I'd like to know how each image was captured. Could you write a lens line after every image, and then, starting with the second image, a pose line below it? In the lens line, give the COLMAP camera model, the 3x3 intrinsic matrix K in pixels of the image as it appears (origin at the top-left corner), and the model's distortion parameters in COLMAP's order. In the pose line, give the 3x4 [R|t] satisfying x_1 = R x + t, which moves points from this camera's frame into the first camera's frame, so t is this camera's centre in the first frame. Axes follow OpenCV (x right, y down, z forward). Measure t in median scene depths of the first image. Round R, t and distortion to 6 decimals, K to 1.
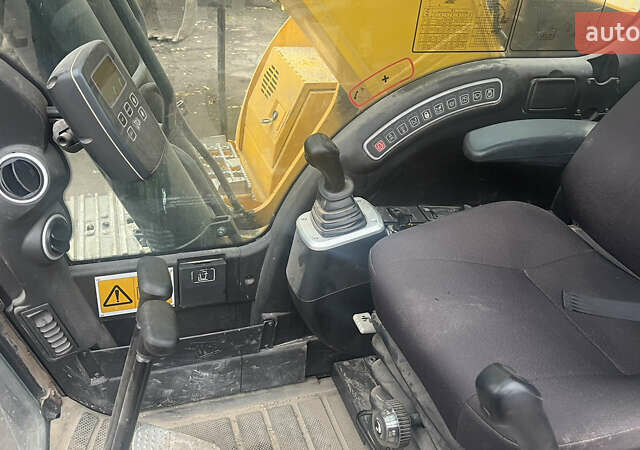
lens RADIAL K [[596.4, 0, 320.0], [0, 596.4, 225.0], [0, 0, 1]] dist [0.084399, -0.112123]
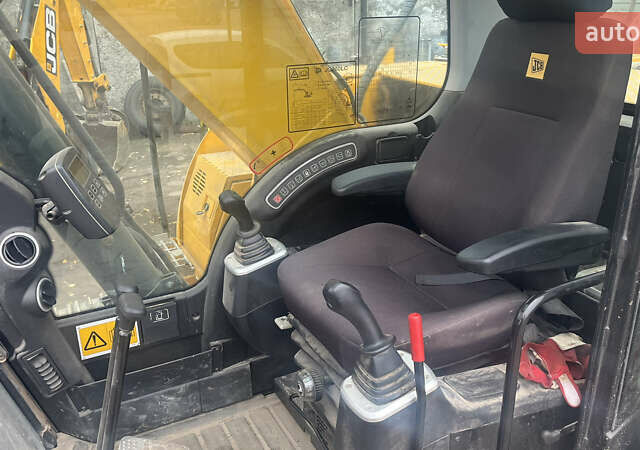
lens RADIAL K [[596.4, 0, 320.0], [0, 596.4, 225.0], [0, 0, 1]] dist [0.084399, -0.112123]
pose [[0.984110, -0.150358, 0.094442, 0.056536], [0.164857, 0.971296, -0.171482, 0.178023], [-0.065947, 0.184327, 0.980650, -0.351822]]
